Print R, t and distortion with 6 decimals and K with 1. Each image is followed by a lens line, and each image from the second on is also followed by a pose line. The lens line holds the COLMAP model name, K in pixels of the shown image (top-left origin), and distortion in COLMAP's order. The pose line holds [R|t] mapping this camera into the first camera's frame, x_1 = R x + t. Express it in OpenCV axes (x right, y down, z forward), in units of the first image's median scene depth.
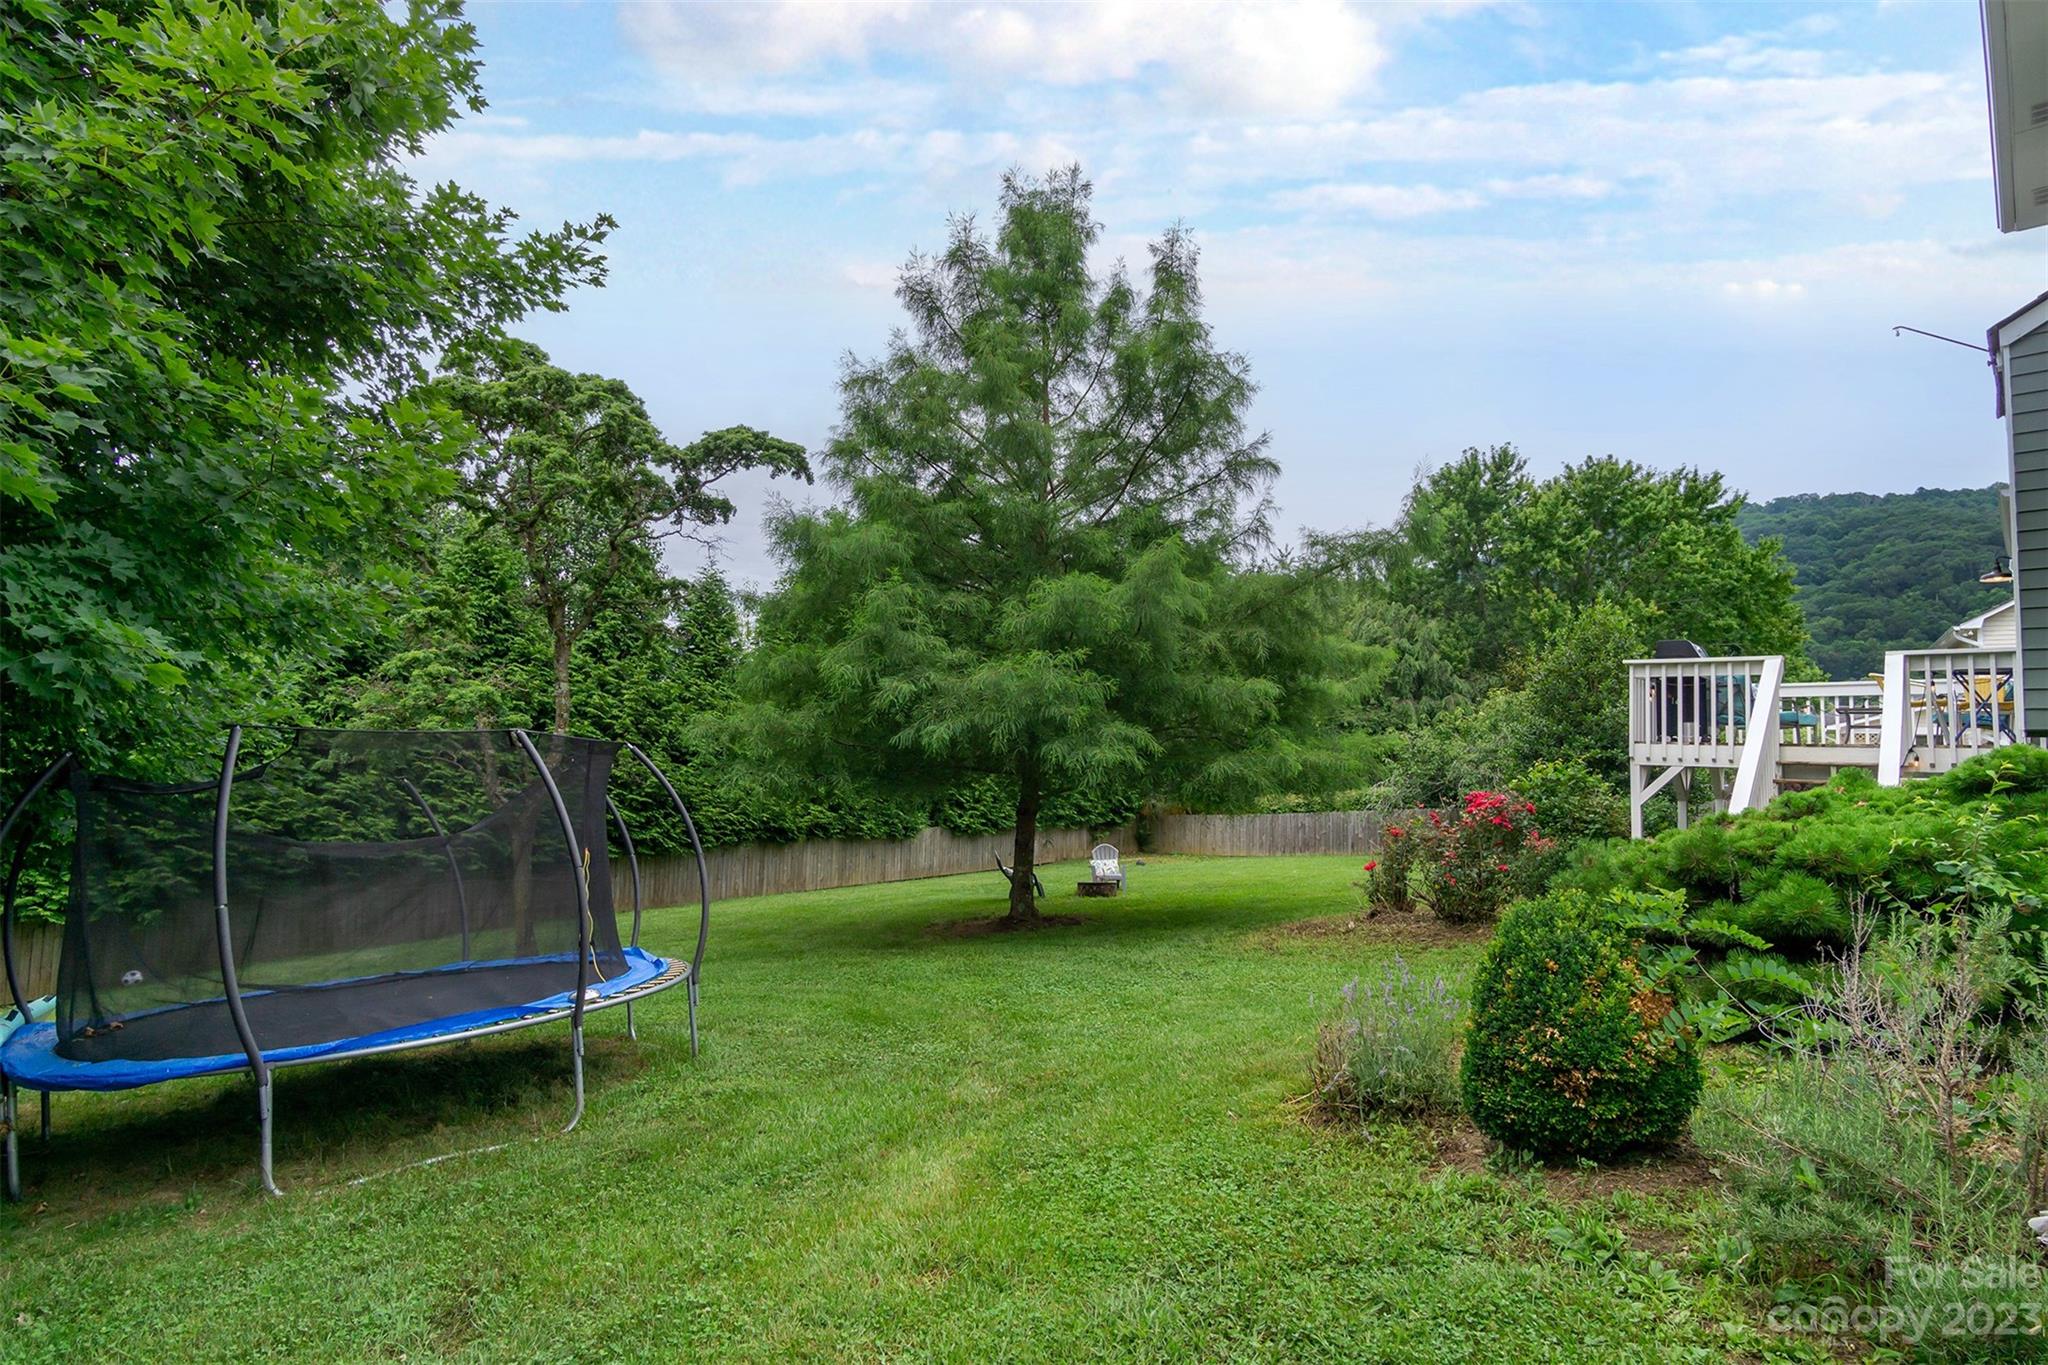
lens RADIAL K [[1103.8, 0, 1024.0], [0, 1103.8, 682.5], [0, 0, 1]] dist [0.002063, 0.001169]
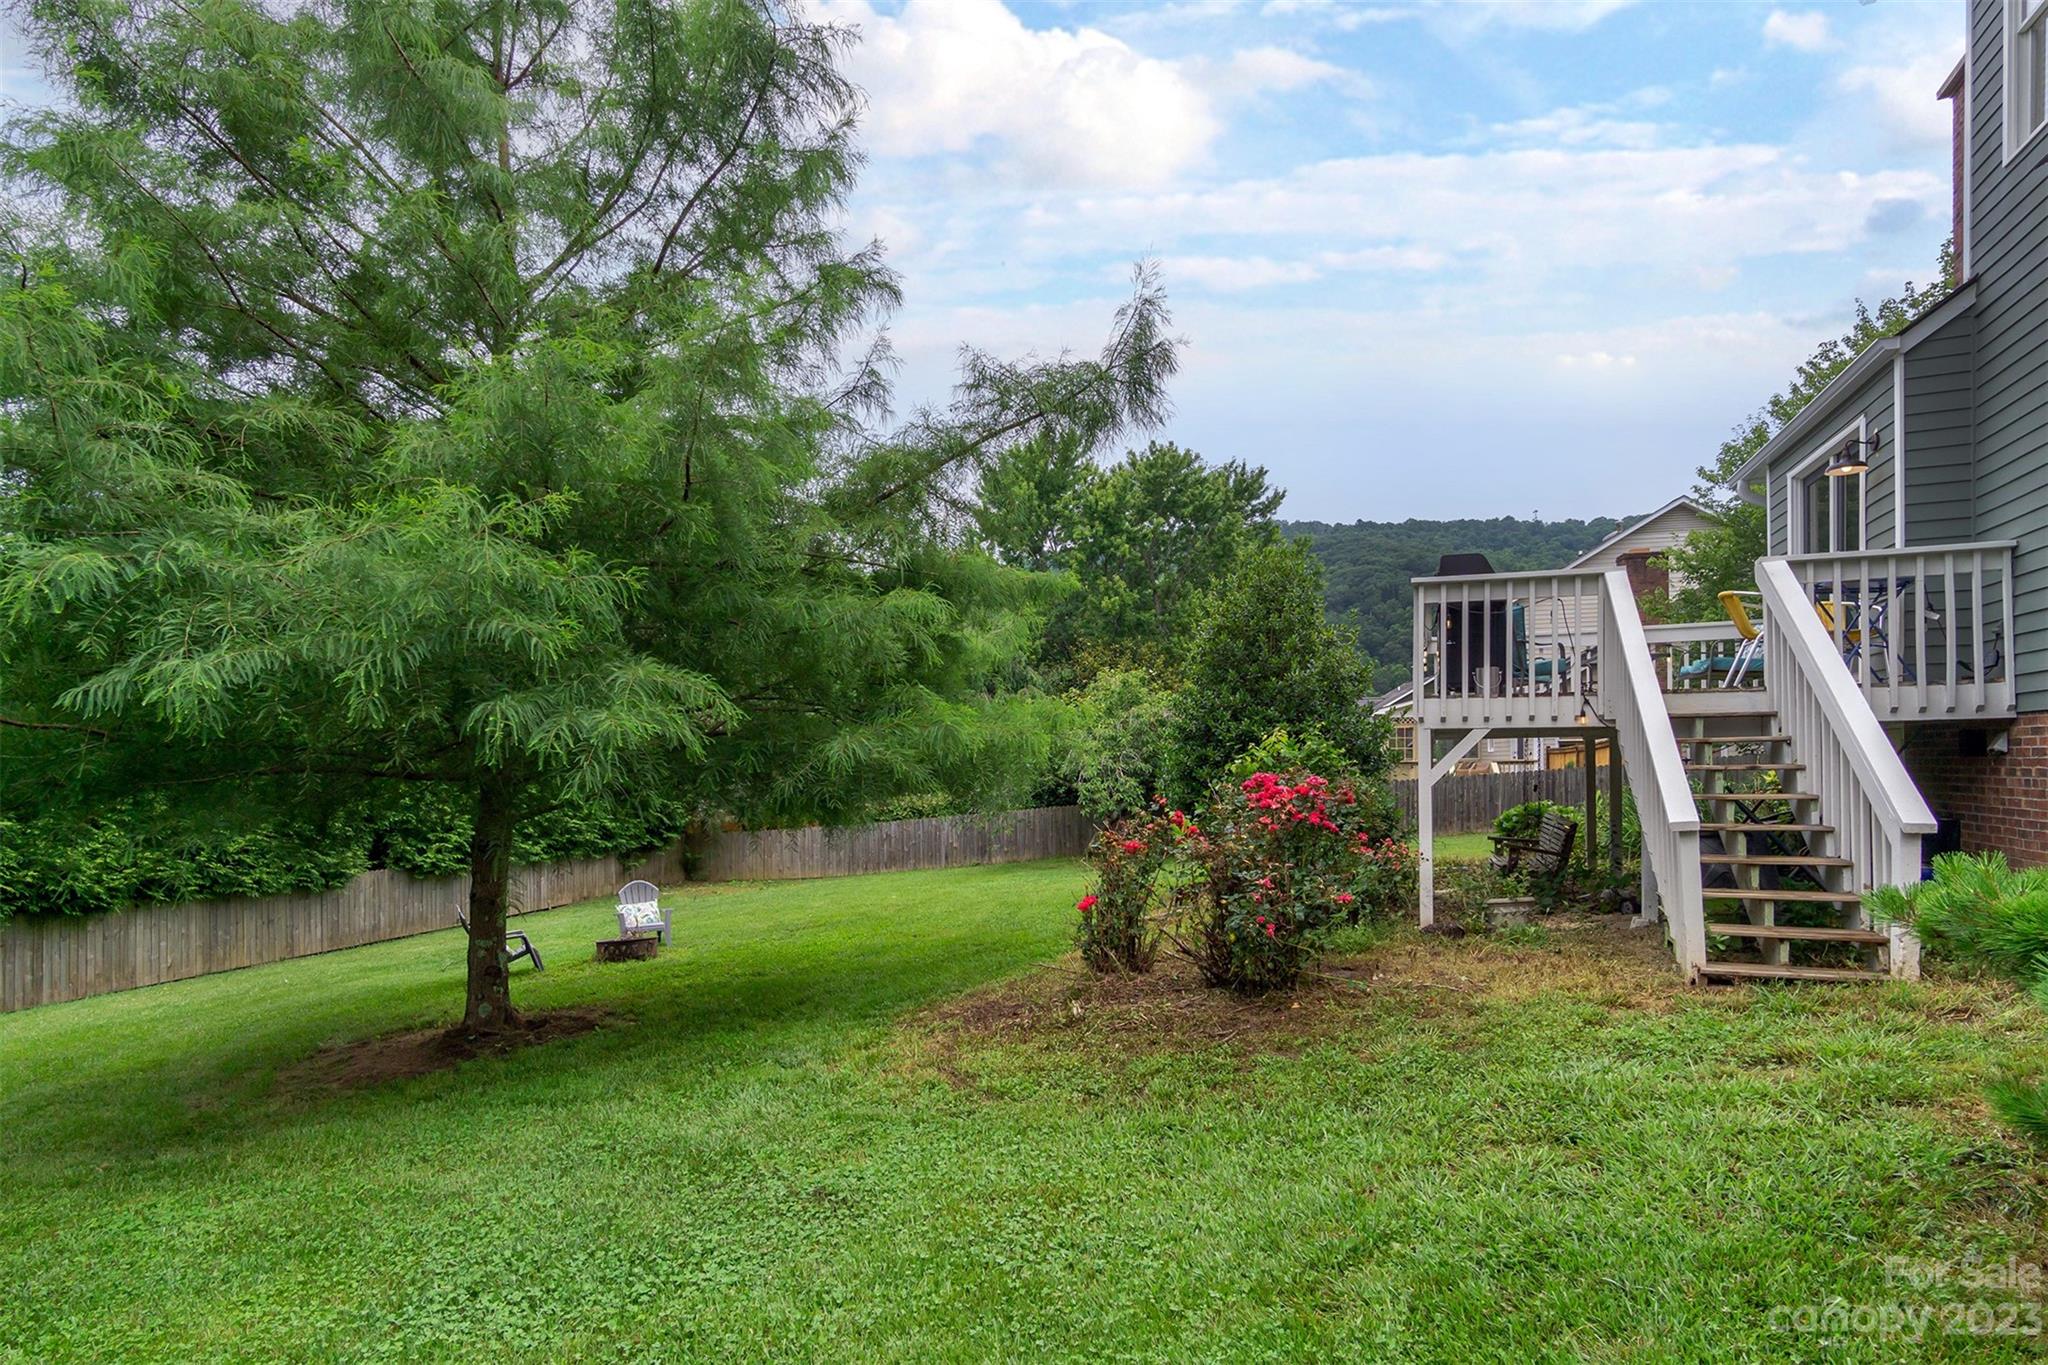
lens RADIAL K [[1149.7, 0, 1017.4], [0, 1149.7, 763.8], [0, 0, 1]] dist [0.000053, 0.000147]
pose [[0.924802, -0.032996, 0.379015, 0.018975], [0.008307, 0.997746, 0.066592, 0.022358], [-0.380358, -0.058436, 0.922992, 0.207610]]
